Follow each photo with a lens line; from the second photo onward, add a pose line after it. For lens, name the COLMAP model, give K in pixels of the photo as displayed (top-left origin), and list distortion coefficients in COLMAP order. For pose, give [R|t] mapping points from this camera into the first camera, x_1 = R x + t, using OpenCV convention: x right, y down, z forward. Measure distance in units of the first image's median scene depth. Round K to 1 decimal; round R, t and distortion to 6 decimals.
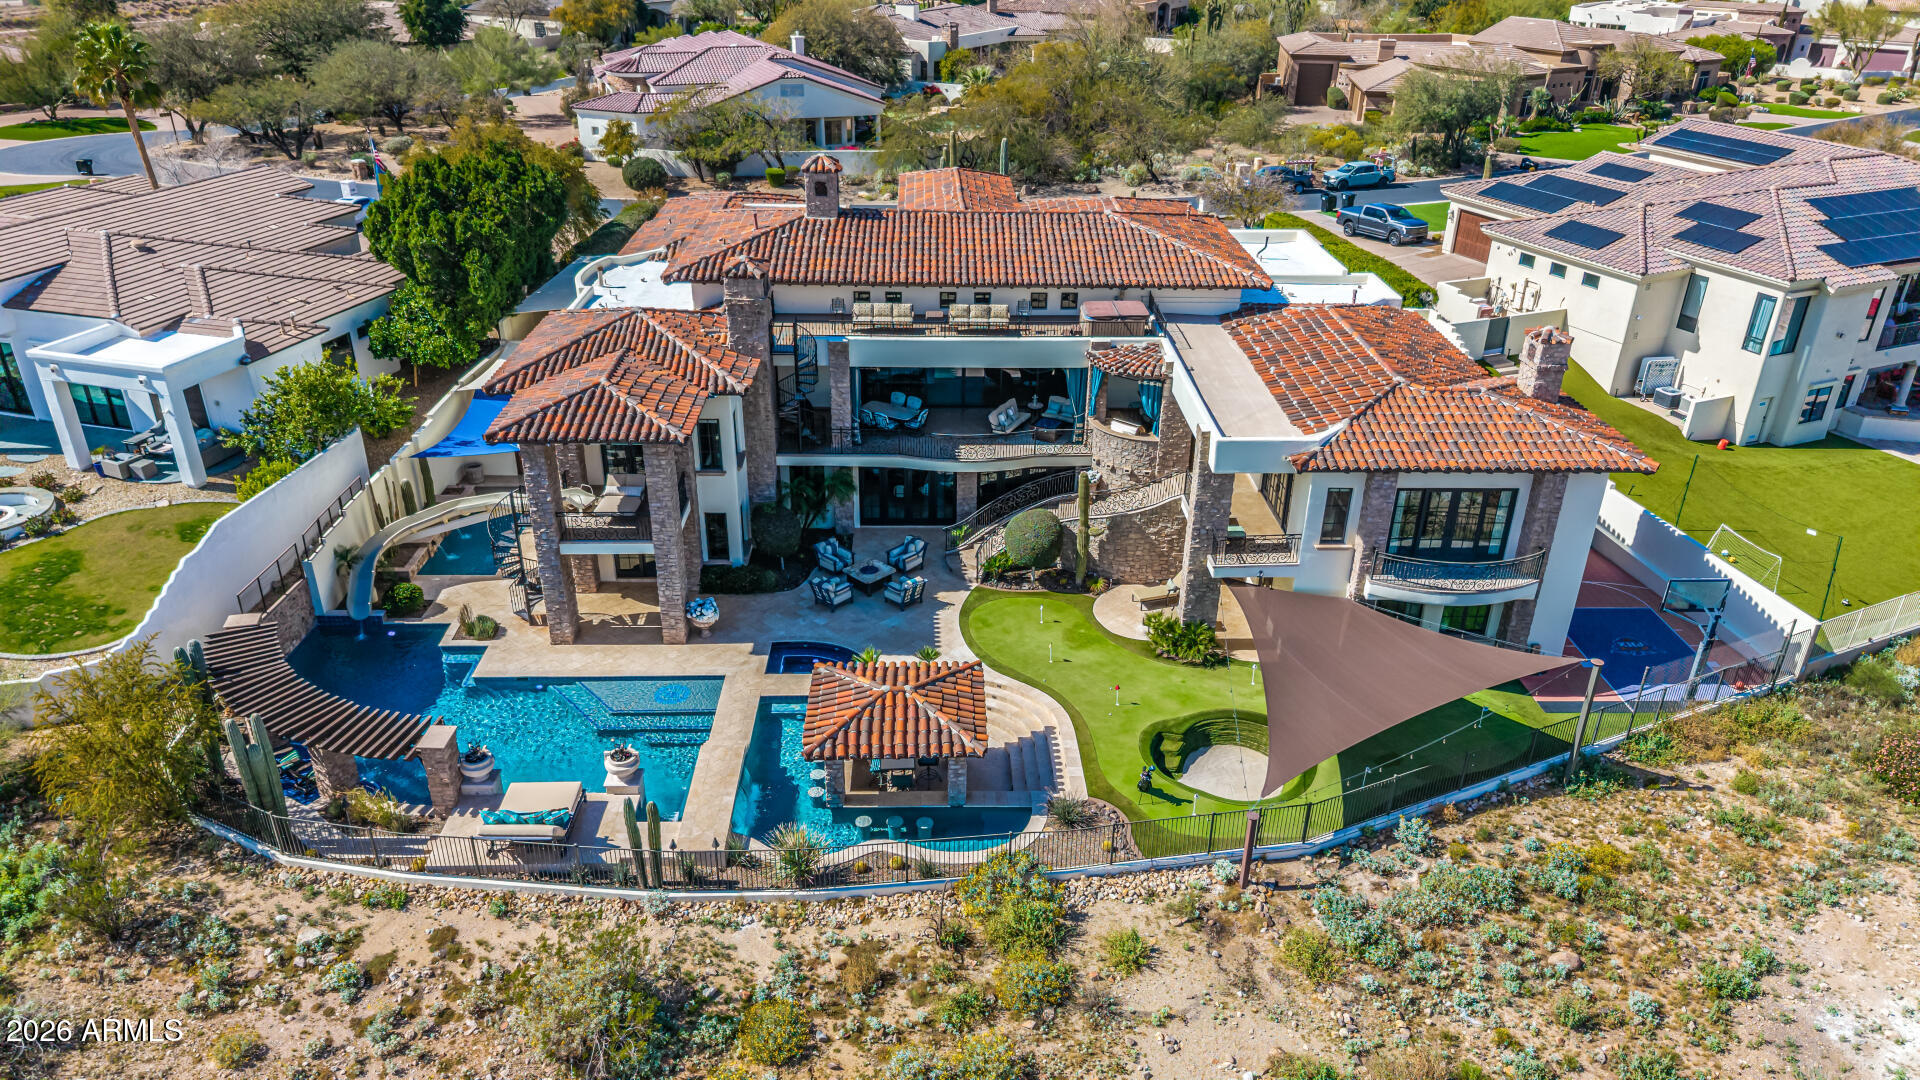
lens RADIAL K [[1275.8, 0, 960.0], [0, 1275.8, 540.0], [0, 0, 1]] dist [0.046010, -0.050815]
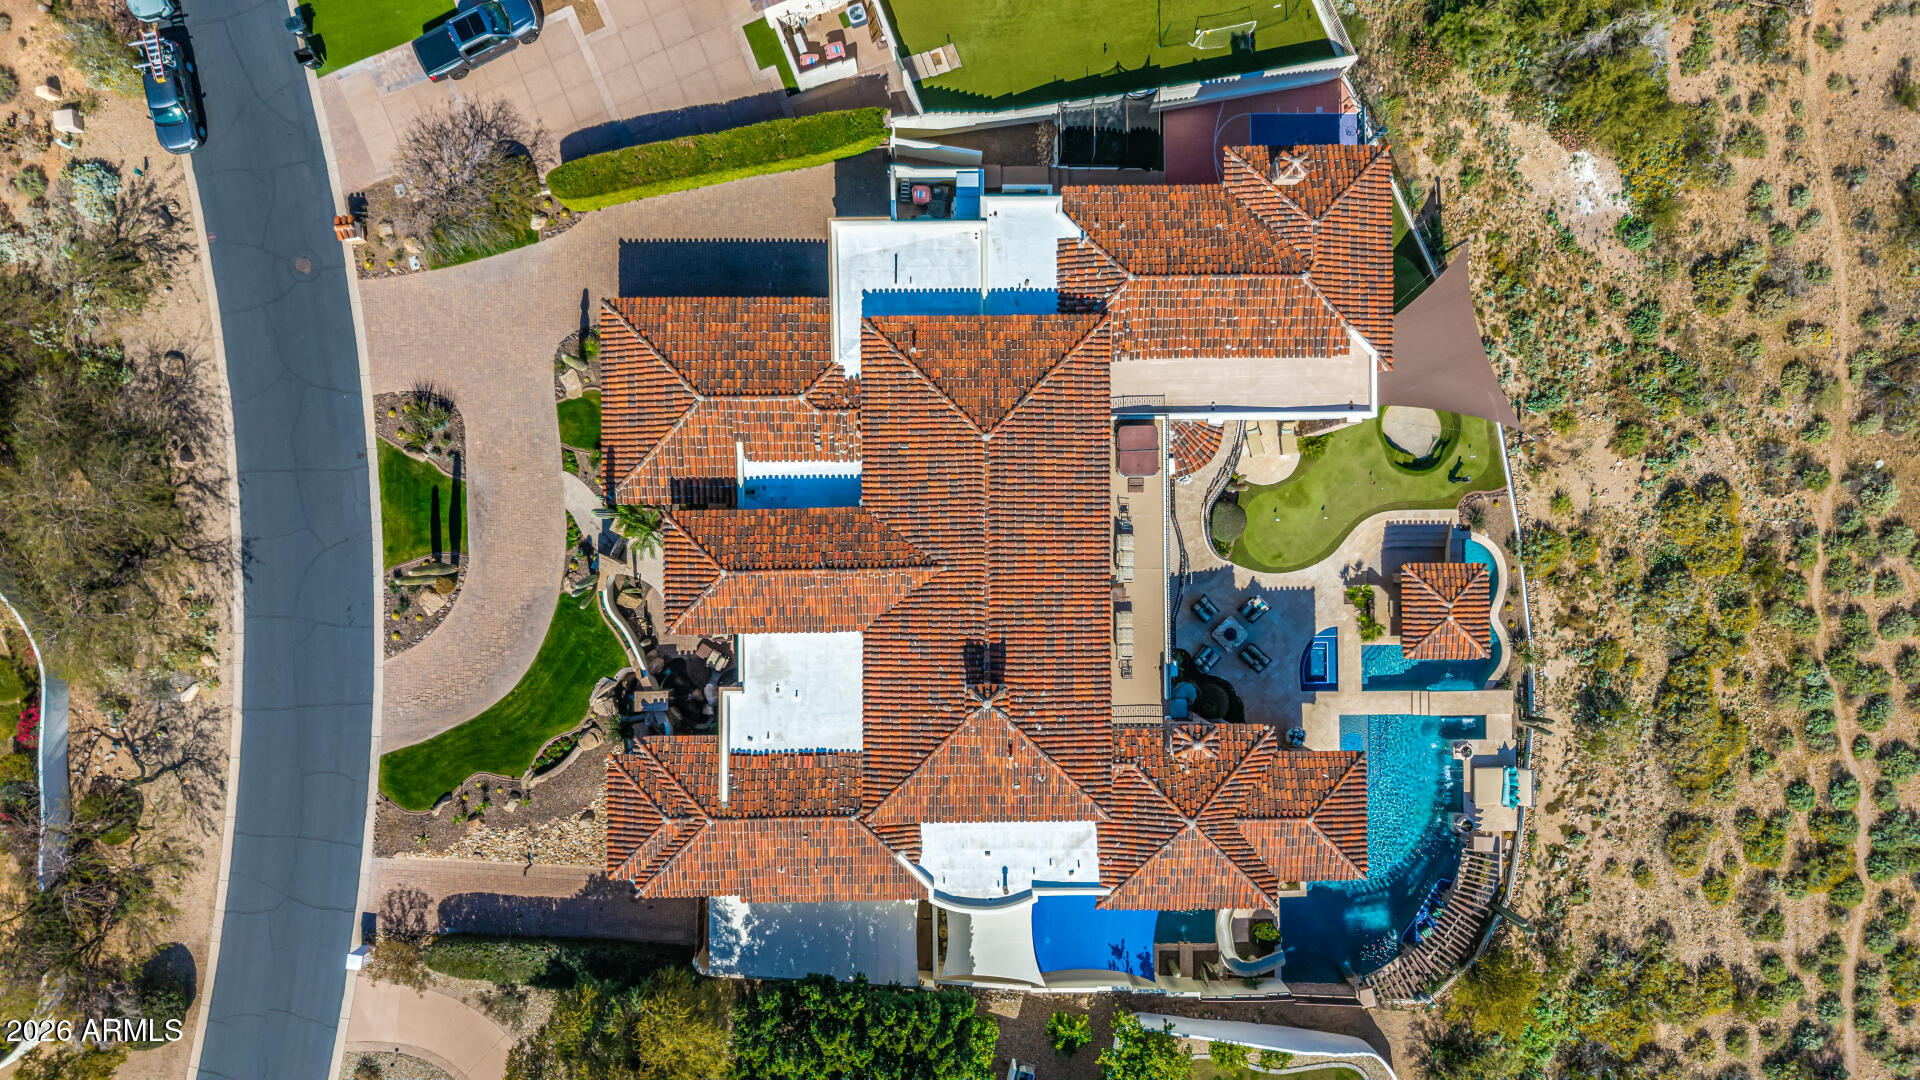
lens RADIAL K [[1293.5, 0, 957.2], [0, 1293.5, 510.6], [0, 0, 1]] dist [0.050792, -0.049387]
pose [[0.018147, -0.999835, -0.000413, 0.067969], [0.422997, 0.007303, 0.906102, -1.504628], [-0.905949, -0.016618, 0.423060, 0.674372]]
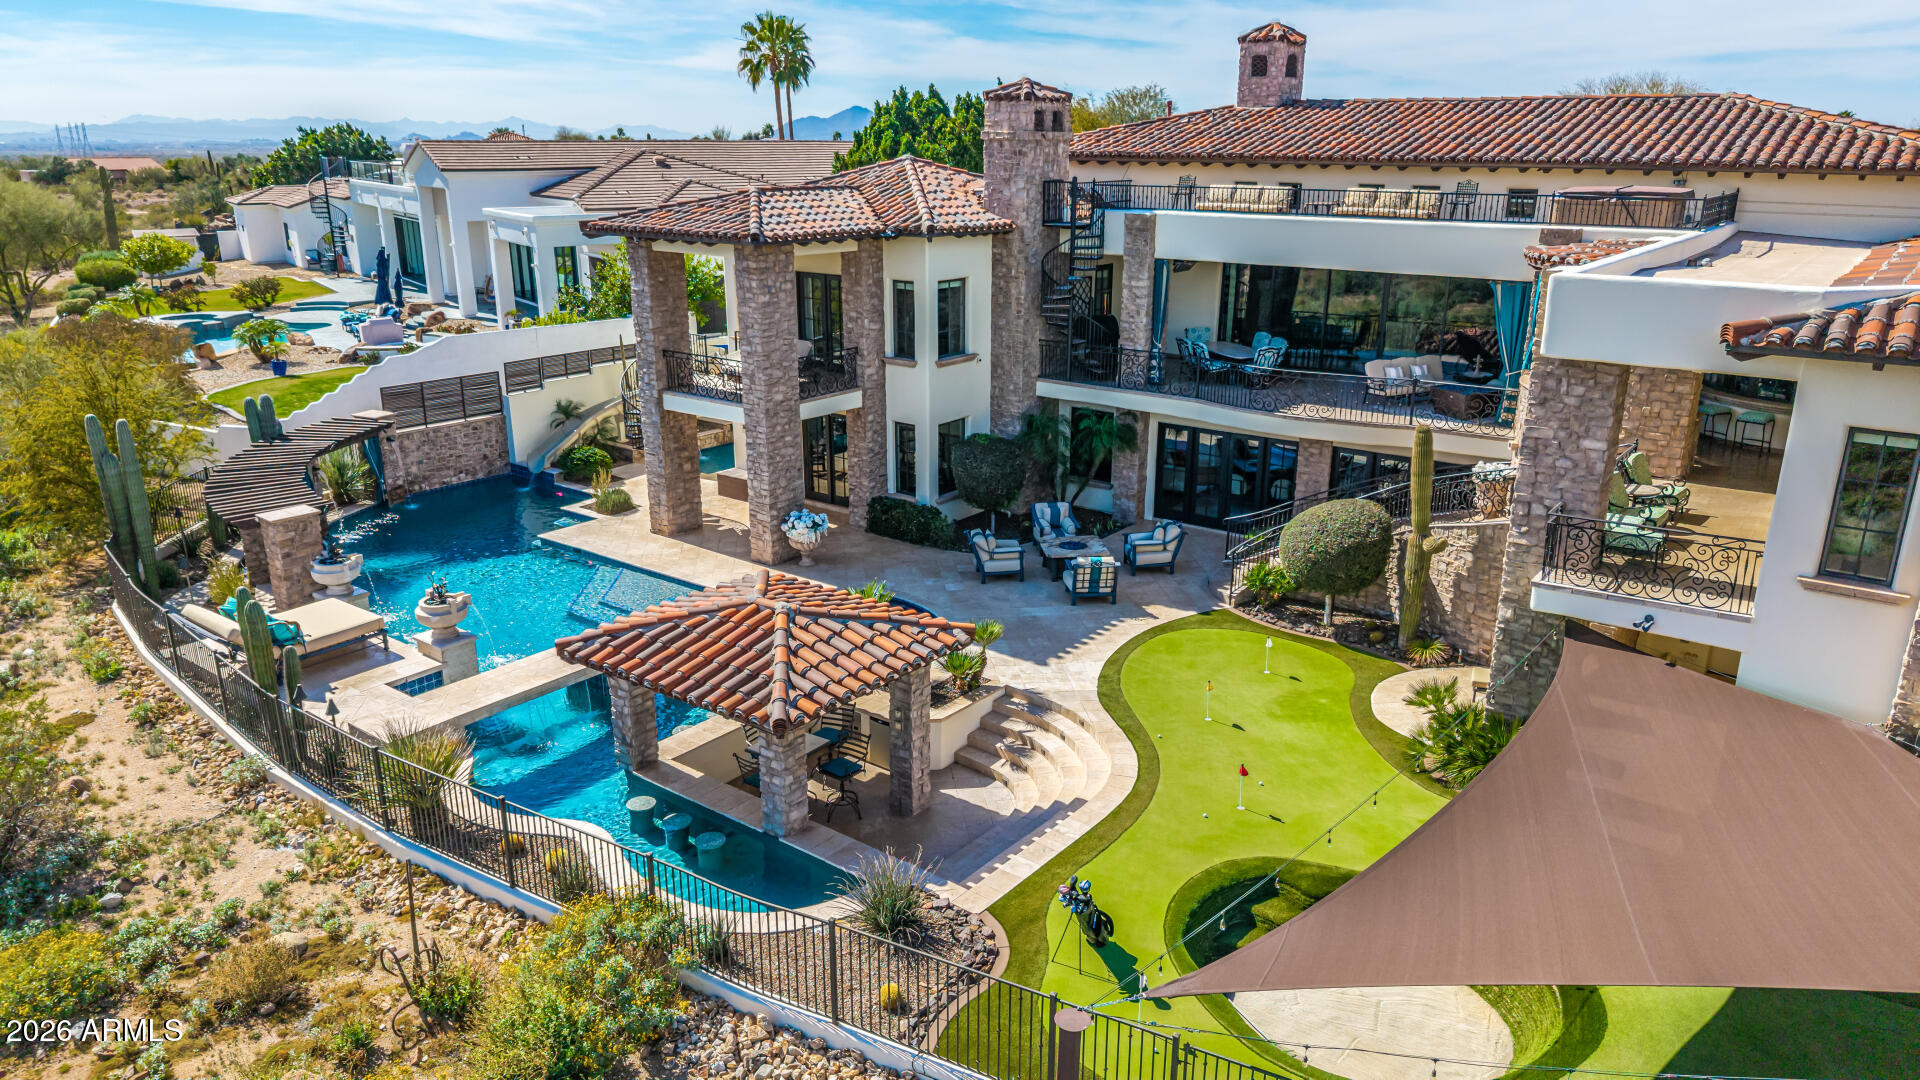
lens RADIAL K [[1291.5, 0, 960.0], [0, 1291.5, 540.0], [0, 0, 1]] dist [0.015814, -0.001963]
pose [[0.773929, 0.178693, -0.607538, 0.284081], [-0.277178, 0.958172, -0.071267, 0.085086], [0.569391, 0.223552, 0.791087, 0.466921]]
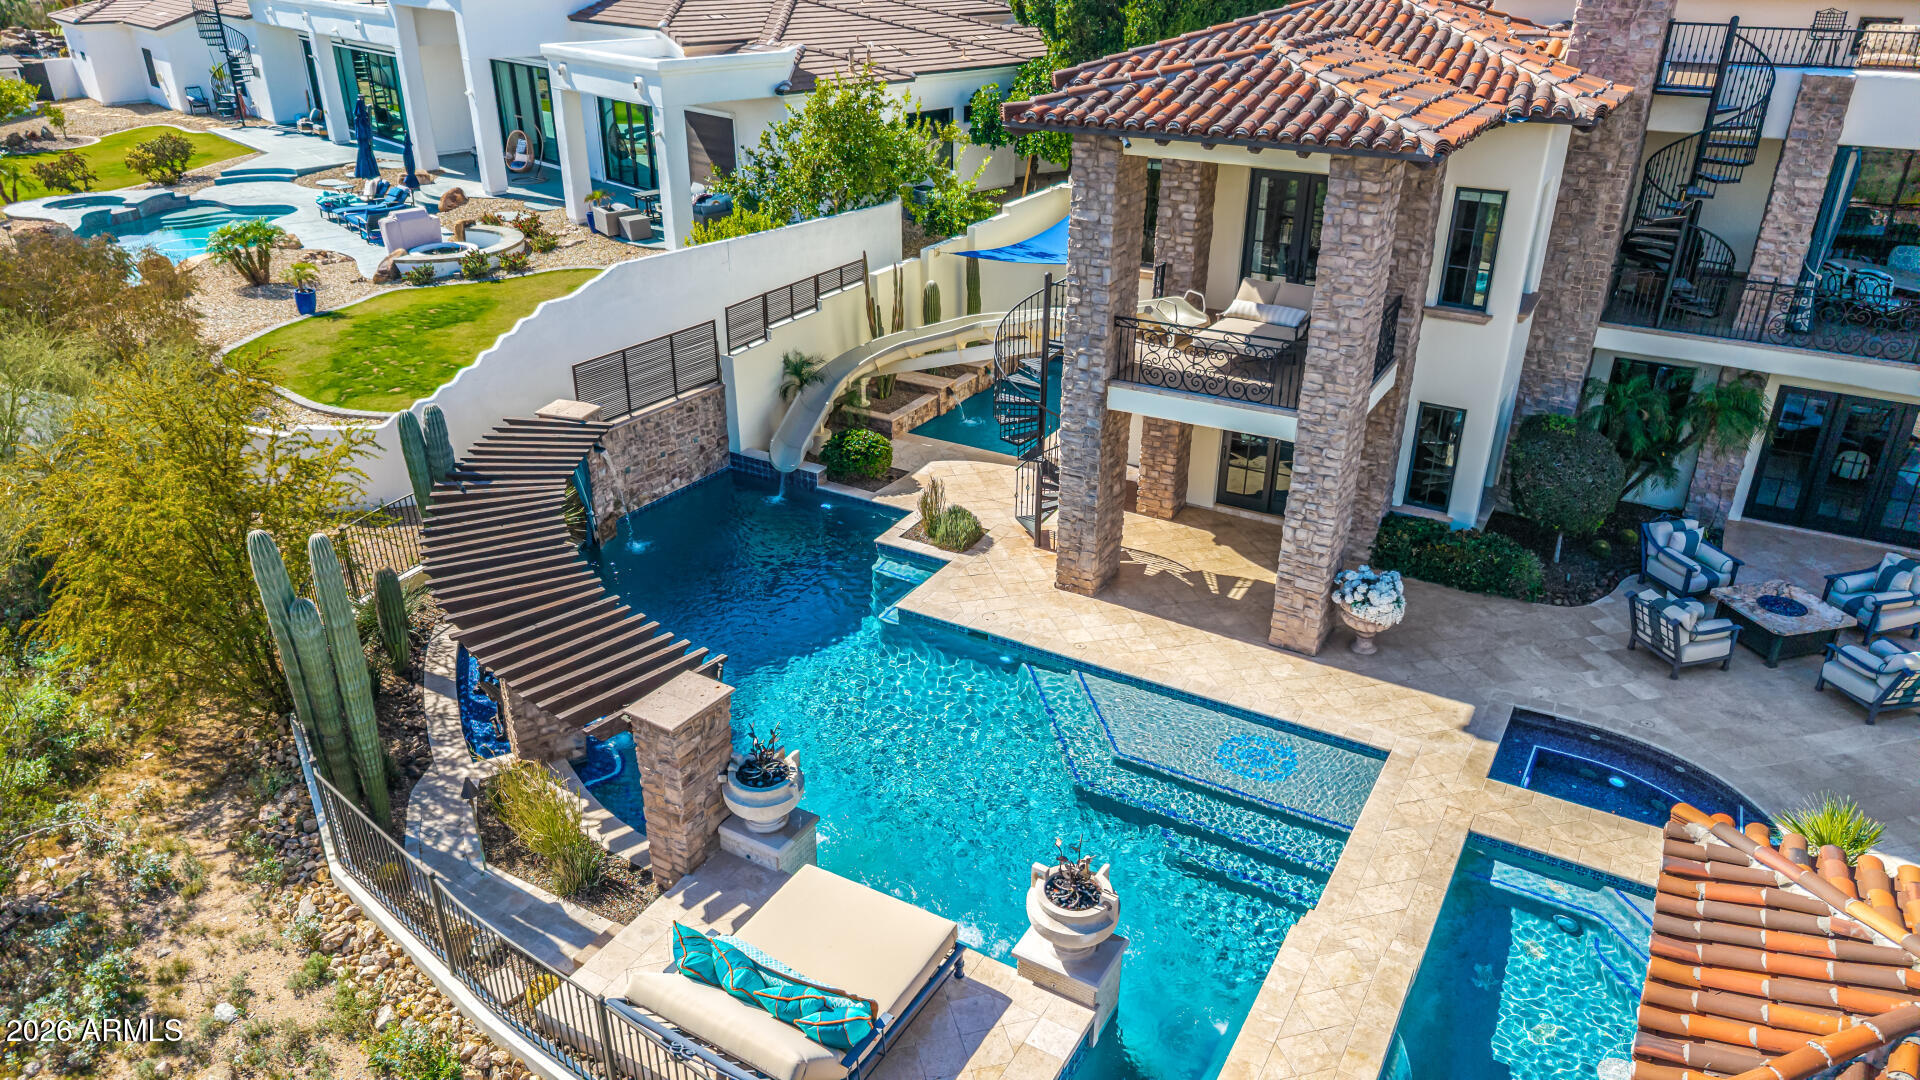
lens RADIAL K [[1275.8, 0, 960.0], [0, 1275.8, 540.0], [0, 0, 1]] dist [0.046010, -0.050815]
pose [[0.852640, 0.219520, -0.474148, -0.108999], [-0.228975, 0.972668, 0.038568, 0.049803], [0.469655, 0.075683, 0.879600, 0.508090]]
